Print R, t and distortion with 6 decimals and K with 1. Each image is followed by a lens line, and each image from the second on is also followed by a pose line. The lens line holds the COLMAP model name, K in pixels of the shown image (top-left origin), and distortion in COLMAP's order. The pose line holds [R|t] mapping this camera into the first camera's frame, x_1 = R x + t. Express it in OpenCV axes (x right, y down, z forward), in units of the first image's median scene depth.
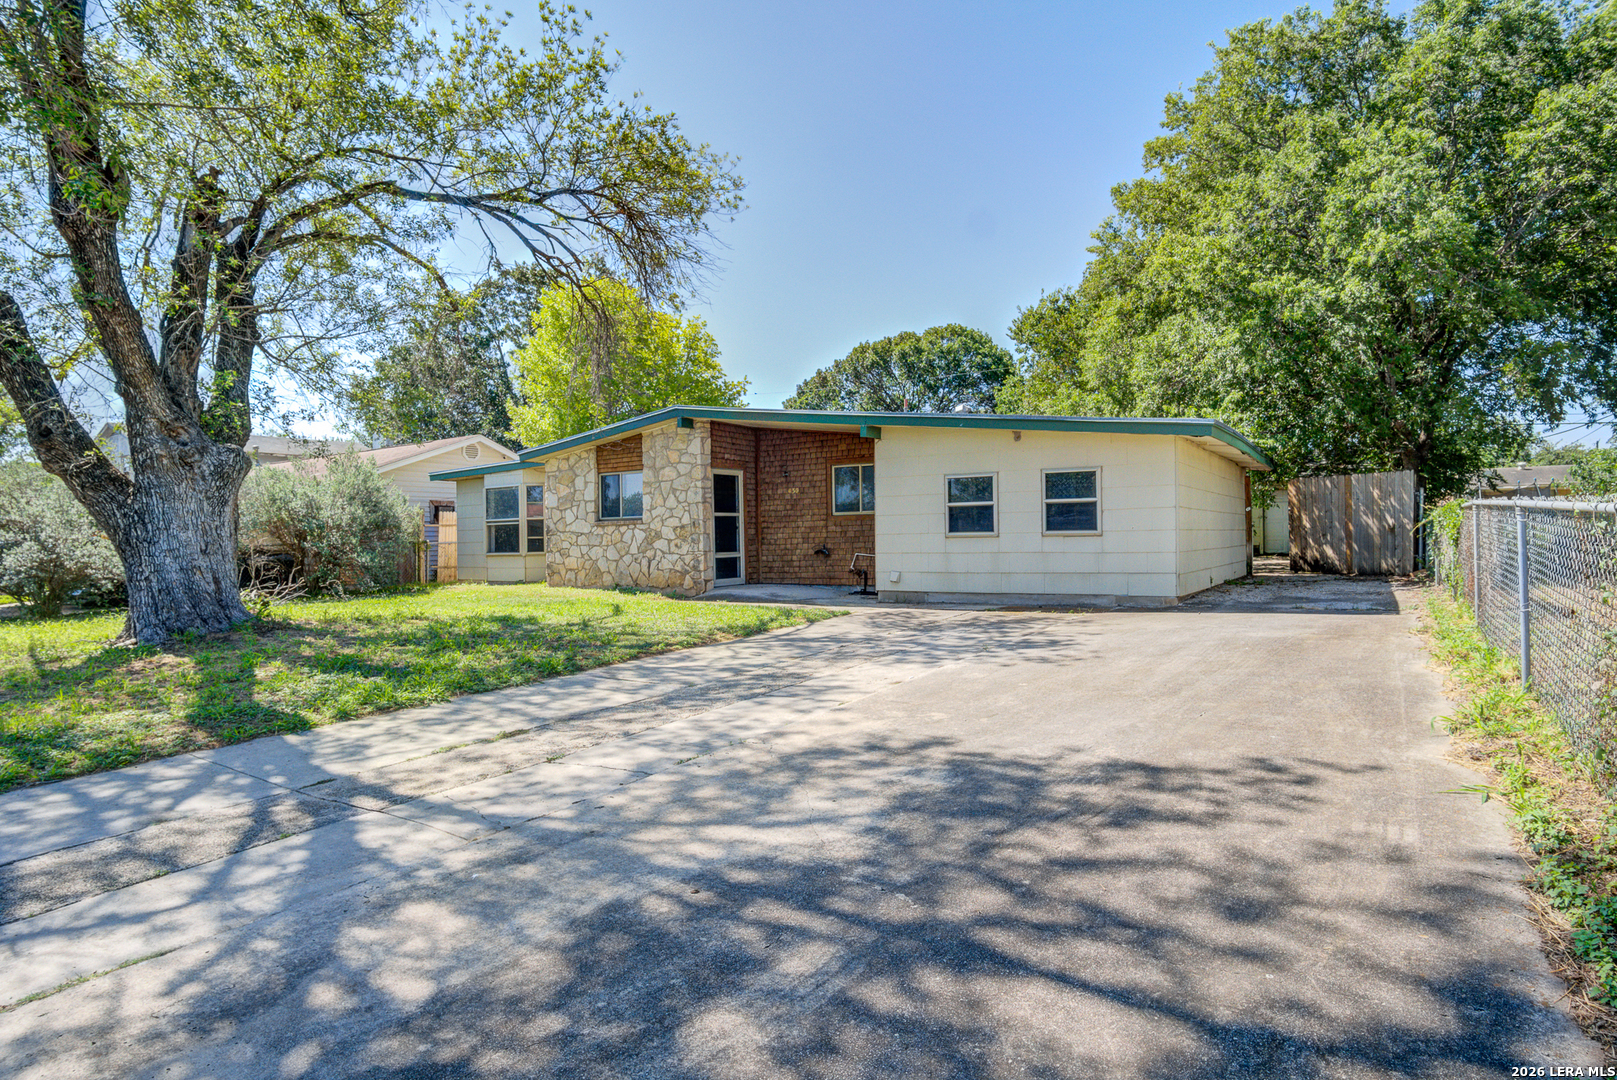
lens RADIAL K [[914.9, 0, 811.5], [0, 914.9, 536.2], [0, 0, 1]] dist [-0.049069, -0.000381]
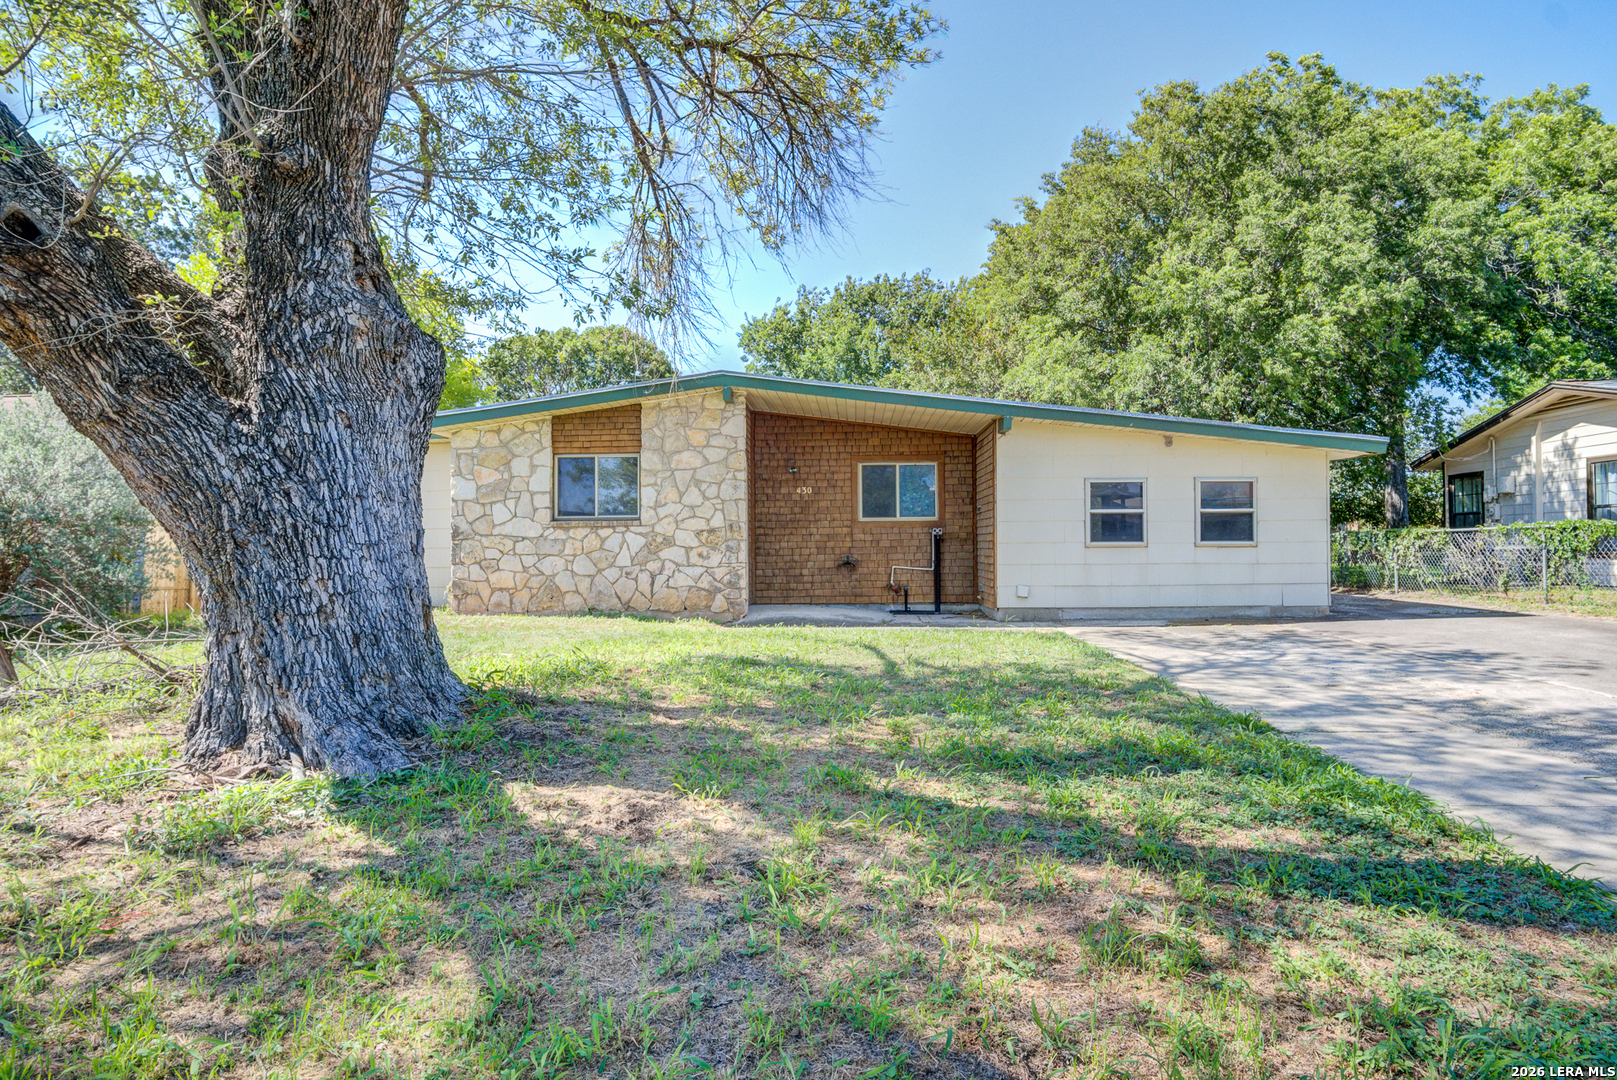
lens RADIAL K [[914.9, 0, 822.7], [0, 914.9, 536.9], [0, 0, 1]] dist [-0.049069, -0.000381]
pose [[0.856143, 0.019484, 0.516371, -0.456192], [-0.008328, 0.999679, -0.023913, 0.012377], [-0.516671, 0.016172, 0.856031, 0.300899]]
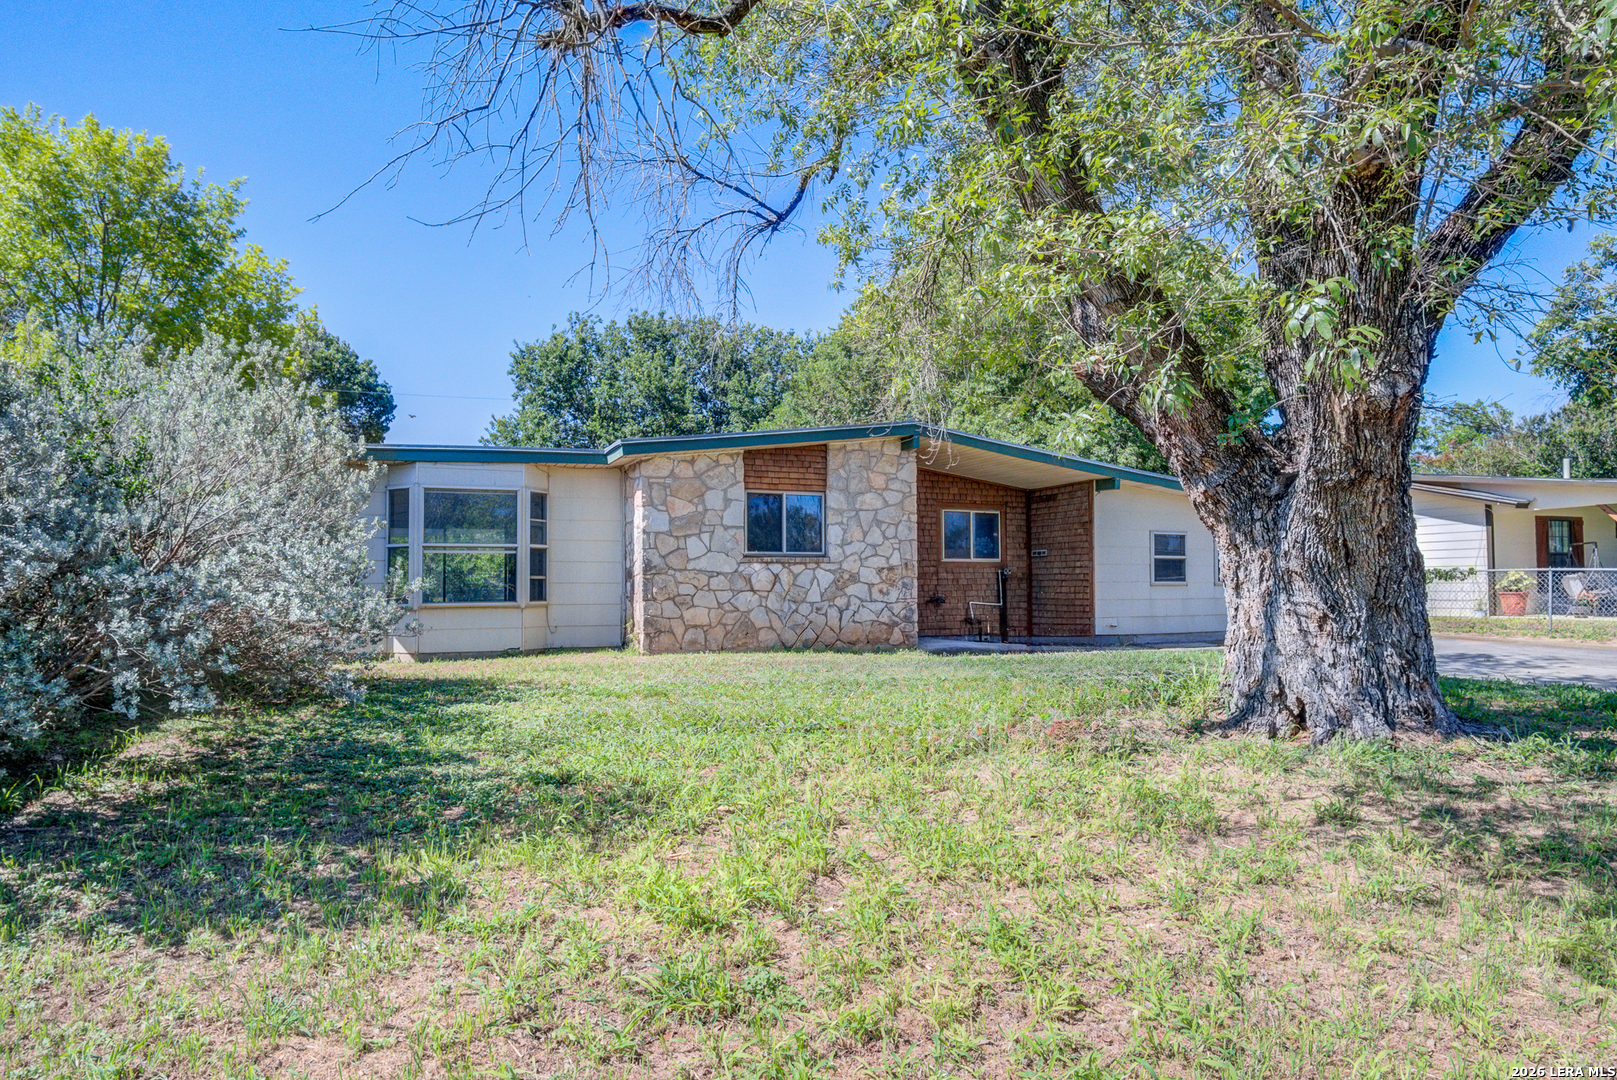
lens RADIAL K [[914.9, 0, 821.0], [0, 914.9, 551.2], [0, 0, 1]] dist [-0.049069, -0.000381]
pose [[0.542193, 0.049961, 0.838767, -0.862296], [-0.006659, 0.998455, -0.055169, 0.019982], [-0.840228, 0.024327, 0.541688, 0.610962]]
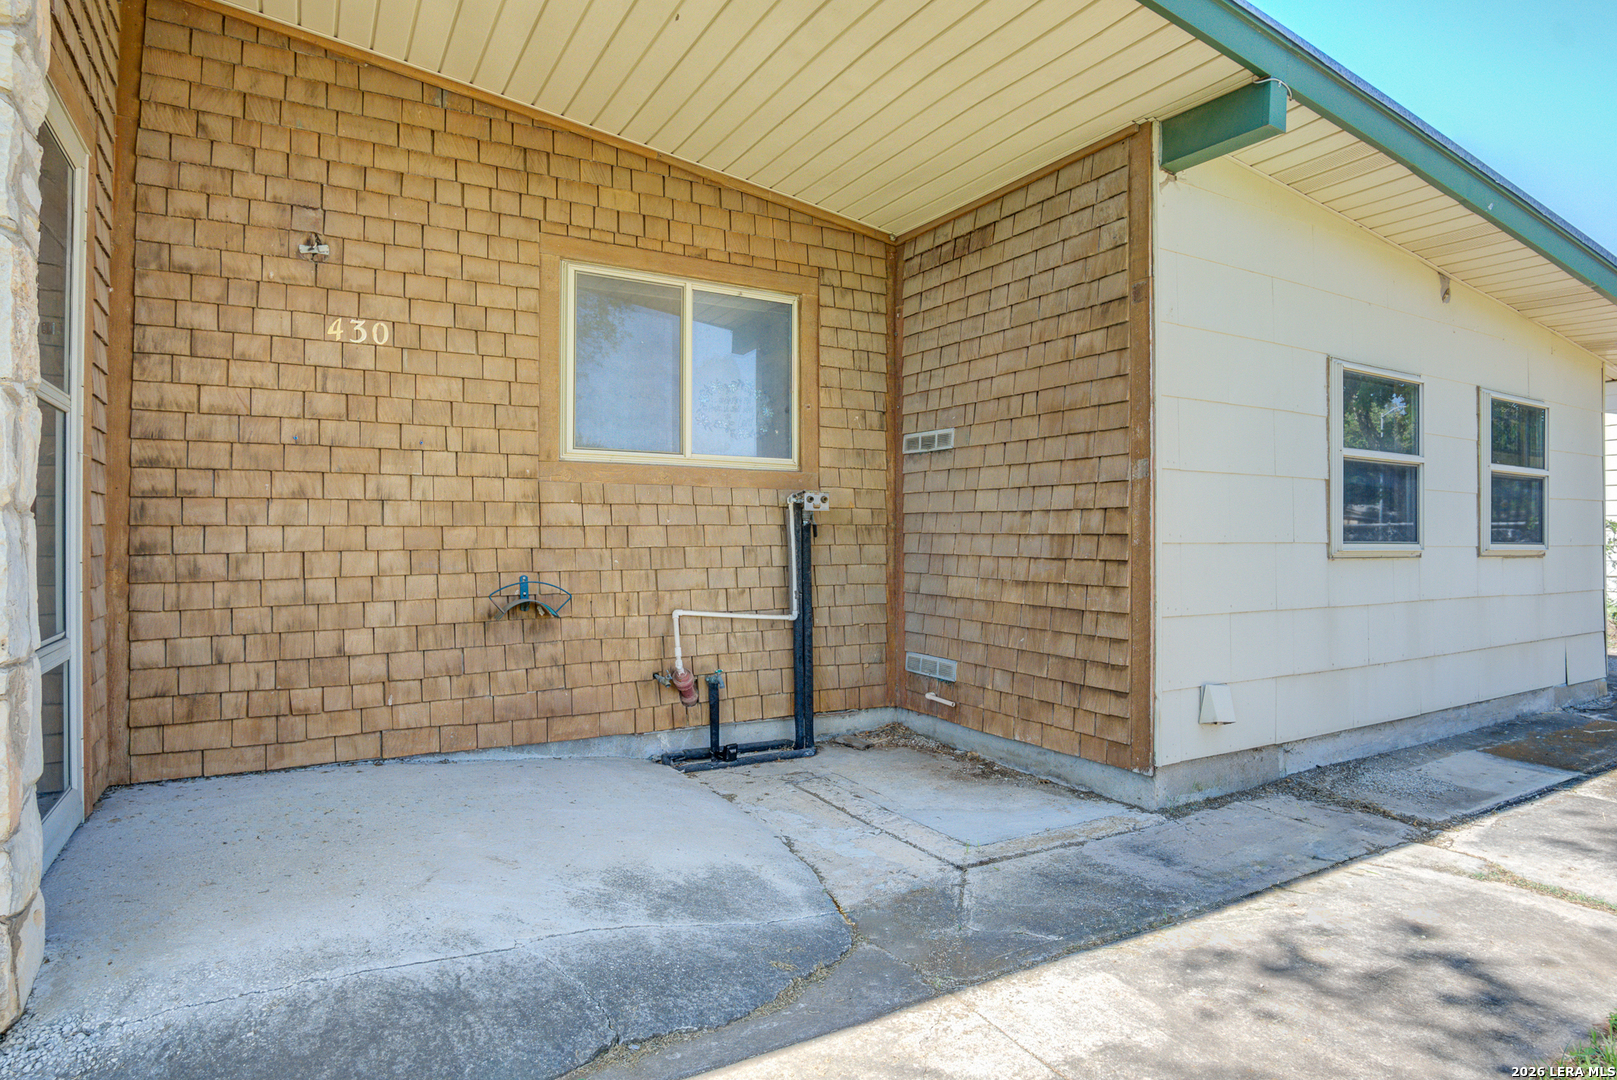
lens RADIAL K [[914.9, 0, 810.6], [0, 914.9, 542.0], [0, 0, 1]] dist [-0.049069, -0.000381]
pose [[0.444414, 0.022649, 0.895535, -0.173219], [-0.011251, 0.999743, -0.019701, 0.003737], [-0.895751, -0.001321, 0.444554, 0.854900]]
